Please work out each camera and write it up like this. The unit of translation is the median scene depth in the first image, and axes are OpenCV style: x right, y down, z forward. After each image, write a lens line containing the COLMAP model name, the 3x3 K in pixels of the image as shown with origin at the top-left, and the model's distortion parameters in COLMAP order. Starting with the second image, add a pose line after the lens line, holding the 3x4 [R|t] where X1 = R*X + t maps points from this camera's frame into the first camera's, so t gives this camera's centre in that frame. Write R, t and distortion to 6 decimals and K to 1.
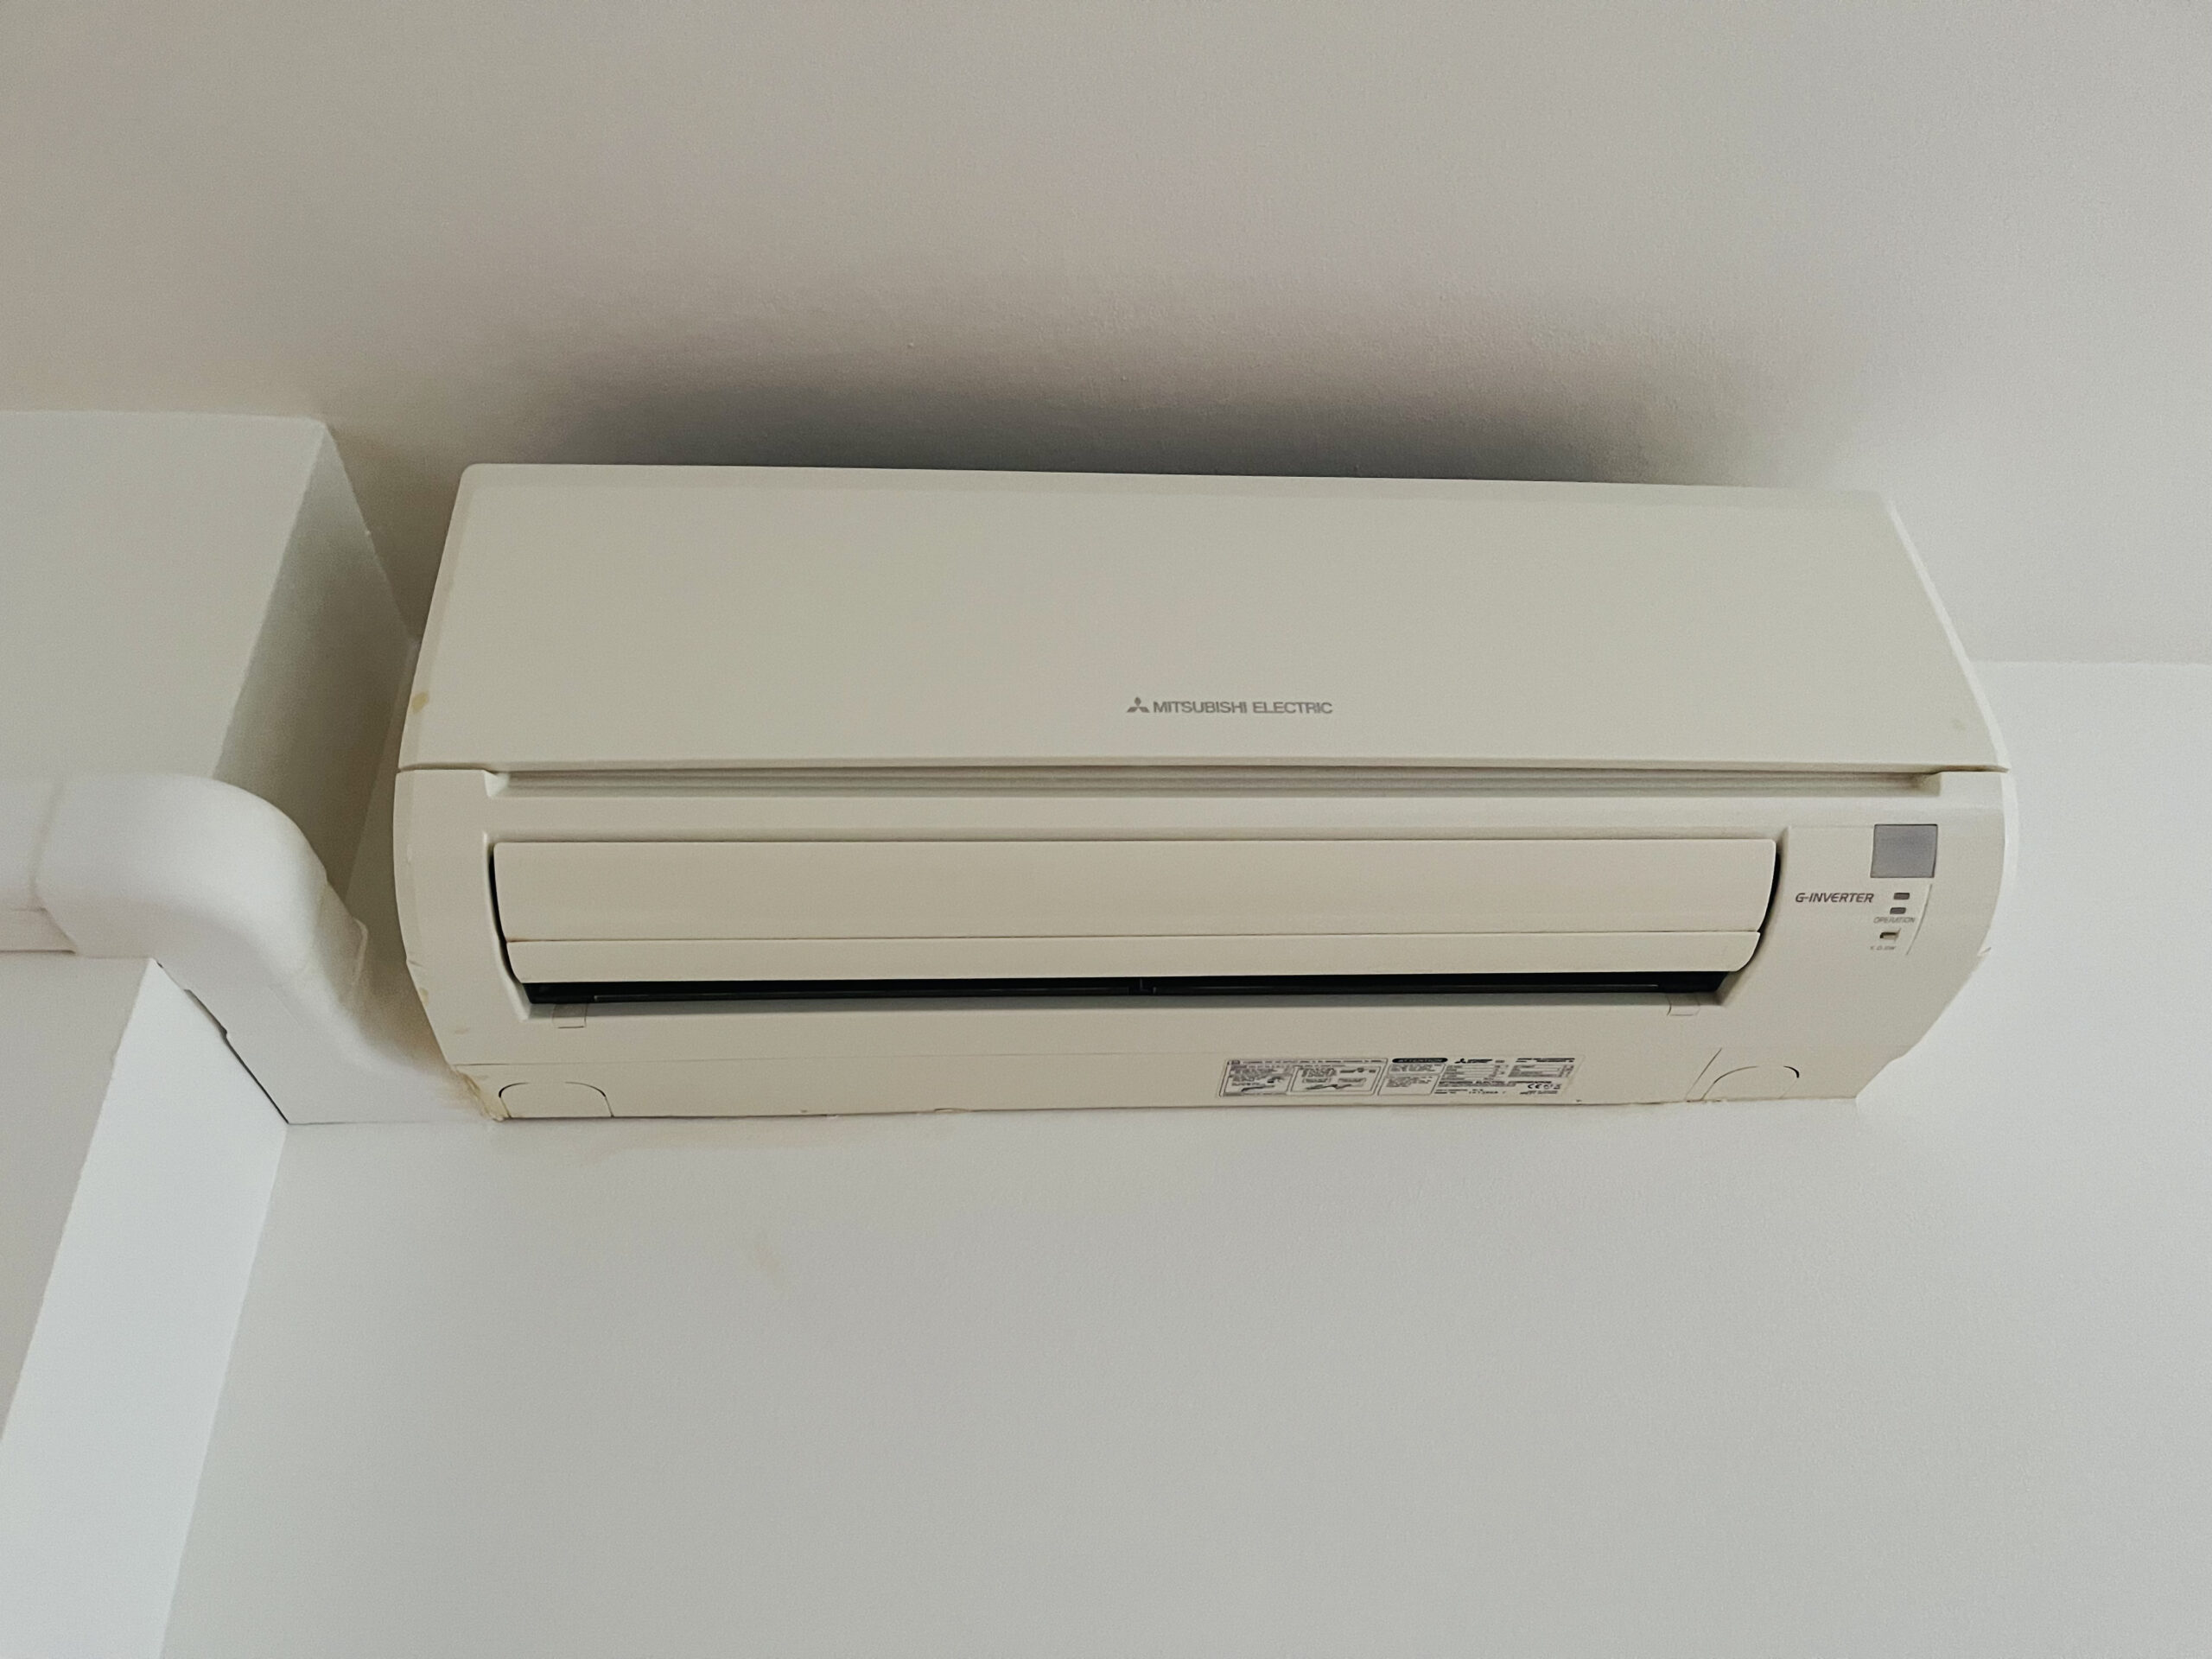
lens RADIAL K [[1667.8, 0, 1103.4], [0, 1667.8, 856.5], [0, 0, 1]] dist [0.037511, -0.074597]
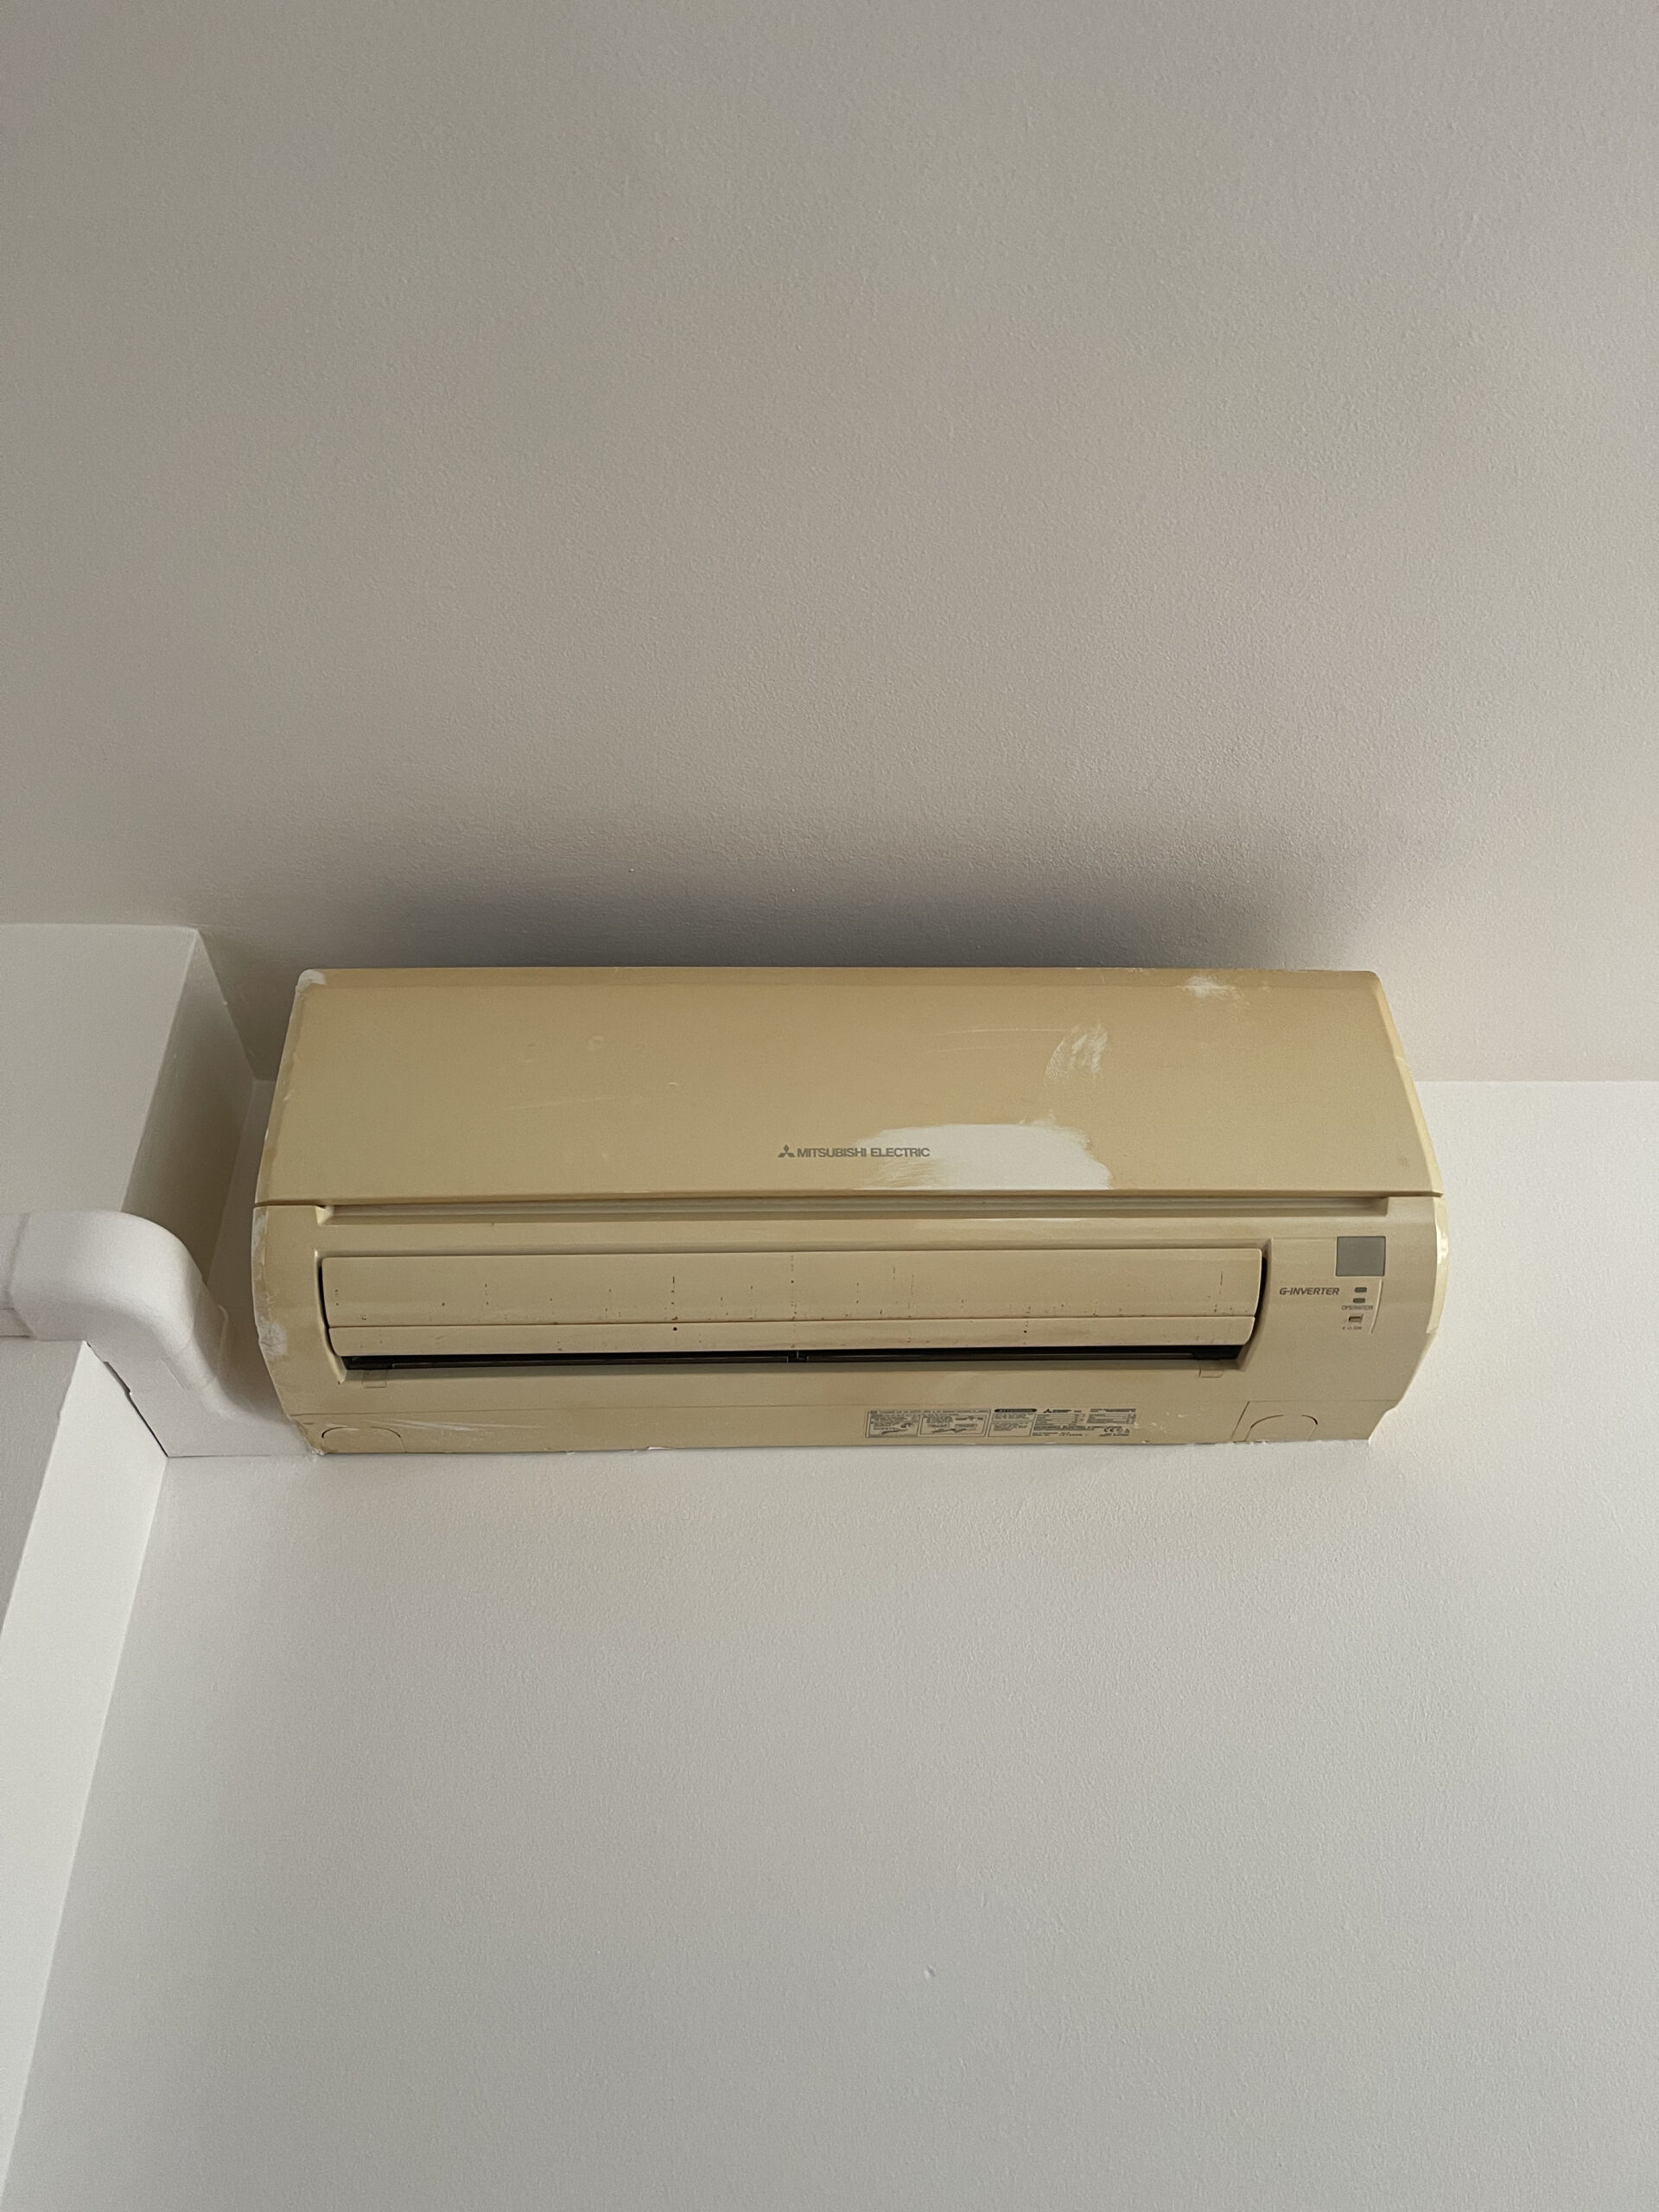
lens RADIAL K [[1654.8, 0, 829.5], [0, 1654.8, 1106.0], [0, 0, 1]] dist [0.002806, 0.000933]
pose [[0.999254, -0.004202, -0.038384, 0.103789], [0.002591, 0.999117, -0.041946, -0.068226], [0.038526, 0.041815, 0.998382, -0.338313]]
